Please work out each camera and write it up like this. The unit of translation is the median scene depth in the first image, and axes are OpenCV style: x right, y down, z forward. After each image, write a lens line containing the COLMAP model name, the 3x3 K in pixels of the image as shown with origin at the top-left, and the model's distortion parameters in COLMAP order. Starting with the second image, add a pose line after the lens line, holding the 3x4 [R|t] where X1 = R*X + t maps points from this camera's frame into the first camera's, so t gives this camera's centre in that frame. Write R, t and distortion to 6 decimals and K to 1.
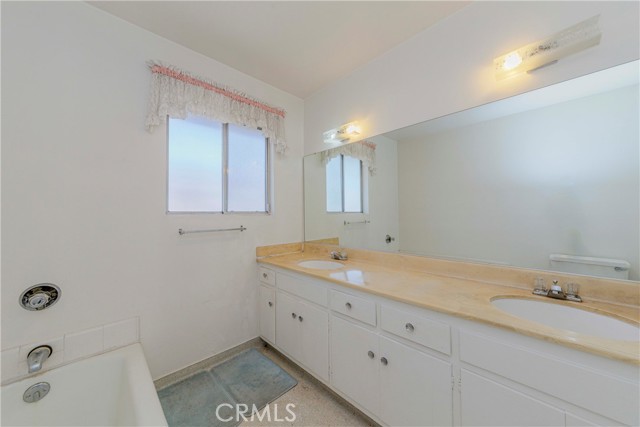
lens RADIAL K [[228.6, 0, 320.1], [0, 228.6, 208.6], [0, 0, 1]] dist [-0.010463, -0.000261]
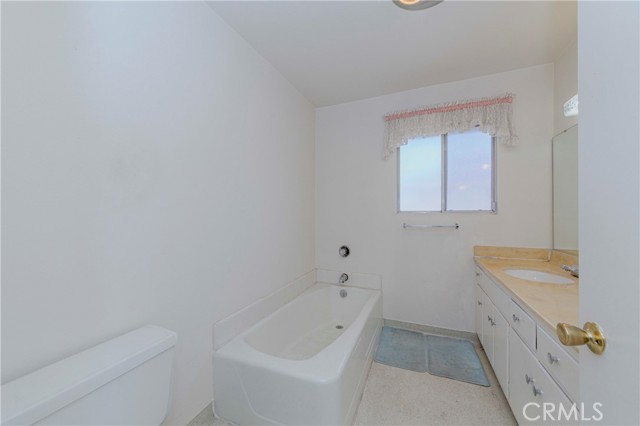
lens RADIAL K [[228.6, 0, 318.5], [0, 228.6, 213.5], [0, 0, 1]] dist [-0.010463, -0.000261]
pose [[0.371768, 0.007682, -0.928294, 0.419409], [0.024322, 0.999542, 0.018012, -0.010137], [0.928007, -0.029274, 0.371410, -0.017513]]
